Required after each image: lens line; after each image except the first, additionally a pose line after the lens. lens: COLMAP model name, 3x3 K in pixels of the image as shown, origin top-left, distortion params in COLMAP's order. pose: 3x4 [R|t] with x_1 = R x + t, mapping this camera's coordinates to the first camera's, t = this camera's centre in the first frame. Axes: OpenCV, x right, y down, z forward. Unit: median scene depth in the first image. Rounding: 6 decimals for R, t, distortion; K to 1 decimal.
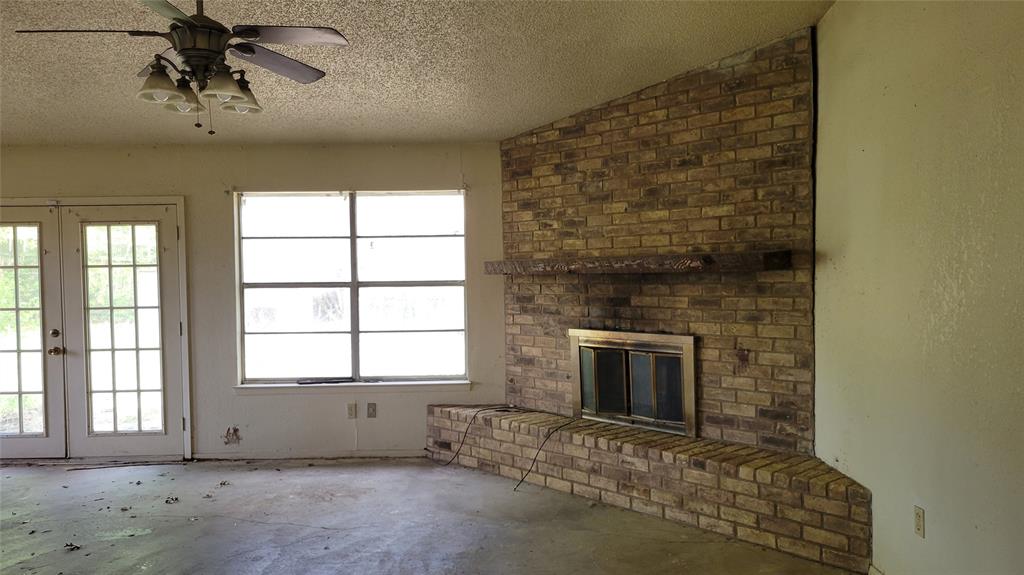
lens RADIAL K [[764.8, 0, 517.0], [0, 764.8, 287.1], [0, 0, 1]] dist [0.033637, -0.005107]
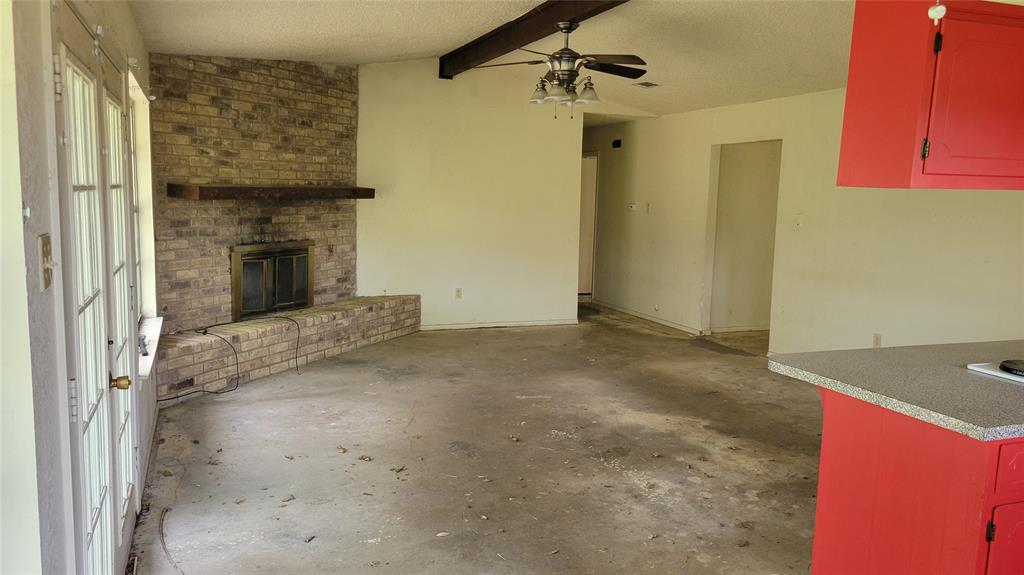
lens RADIAL K [[764.8, 0, 517.0], [0, 764.8, 287.1], [0, 0, 1]] dist [0.033637, -0.005107]
pose [[-0.362260, -0.113950, 0.925085, -1.131655], [0.000488, 0.992476, 0.122442, -0.025744], [-0.932077, 0.044807, -0.359479, 0.989681]]
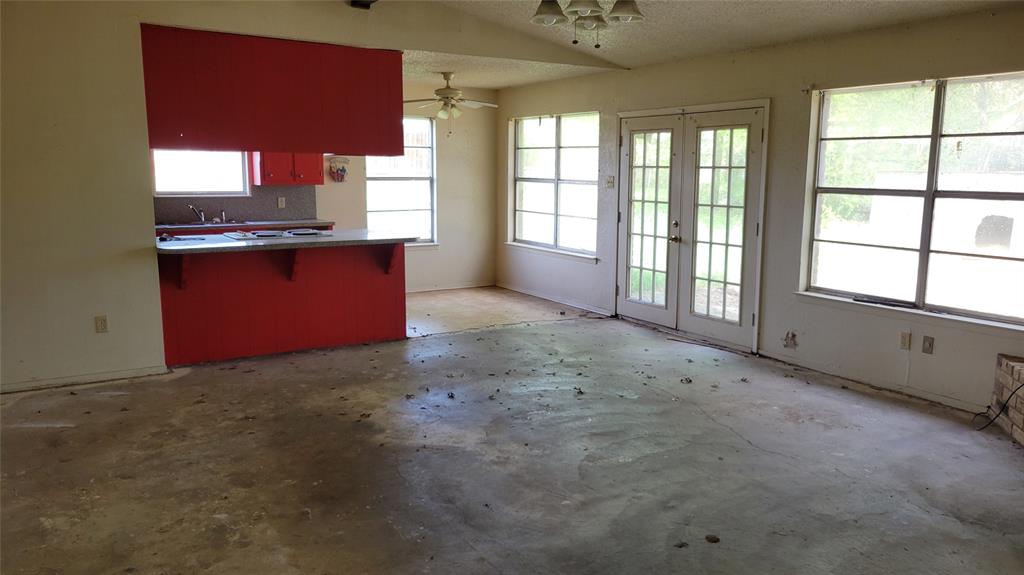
lens RADIAL K [[776.9, 0, 533.5], [0, 776.9, 288.1], [0, 0, 1]] dist [0.037361, -0.000726]
pose [[0.533478, 0.146928, -0.832955, 0.307151], [-0.036724, 0.987891, 0.150738, -0.015995], [0.845016, -0.049826, 0.532414, 0.188526]]
